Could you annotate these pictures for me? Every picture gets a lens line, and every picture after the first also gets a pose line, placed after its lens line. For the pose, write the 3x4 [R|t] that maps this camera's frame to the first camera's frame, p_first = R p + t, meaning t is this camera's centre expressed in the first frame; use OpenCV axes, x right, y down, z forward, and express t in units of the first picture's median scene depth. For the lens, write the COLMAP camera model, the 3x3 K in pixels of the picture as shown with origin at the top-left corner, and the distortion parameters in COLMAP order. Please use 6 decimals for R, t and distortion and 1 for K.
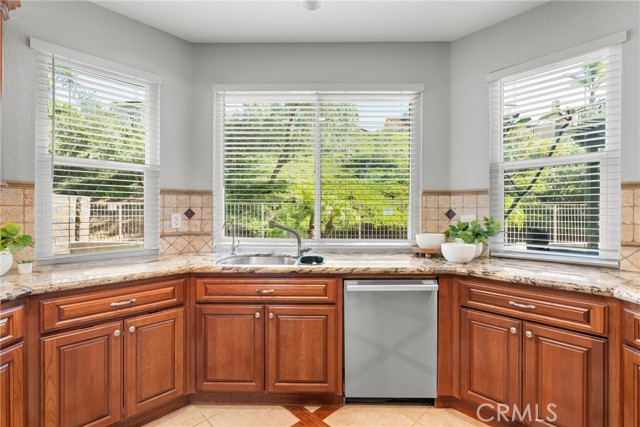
lens RADIAL K [[291.7, 0, 320.0], [0, 291.7, 213.5], [0, 0, 1]] dist [-0.003295, -0.000191]
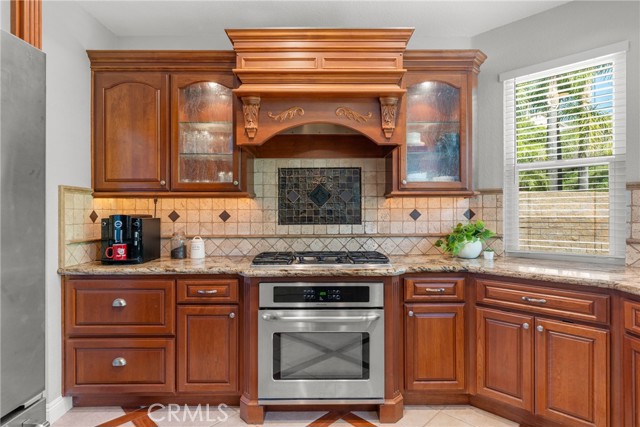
lens RADIAL K [[343.0, 0, 322.1], [0, 343.0, 212.4], [0, 0, 1]] dist [-0.001600, -0.000079]
pose [[0.014151, -0.000514, -0.999900, 0.464103], [-0.001871, 0.999998, -0.000541, -0.003017], [0.999898, 0.001879, 0.014150, 0.197388]]
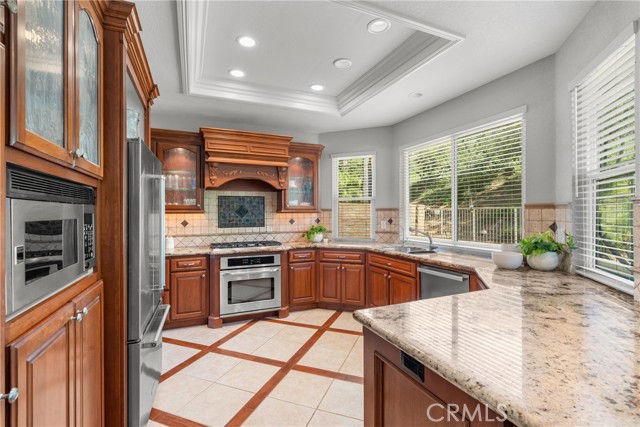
lens RADIAL K [[291.7, 0, 320.0], [0, 291.7, 213.5], [0, 0, 1]] dist [-0.003295, -0.000191]
pose [[0.406967, -0.002226, -0.913440, 1.359473], [0.000423, 0.999997, -0.002248, -0.056496], [0.913443, 0.000529, 0.406967, -0.174889]]
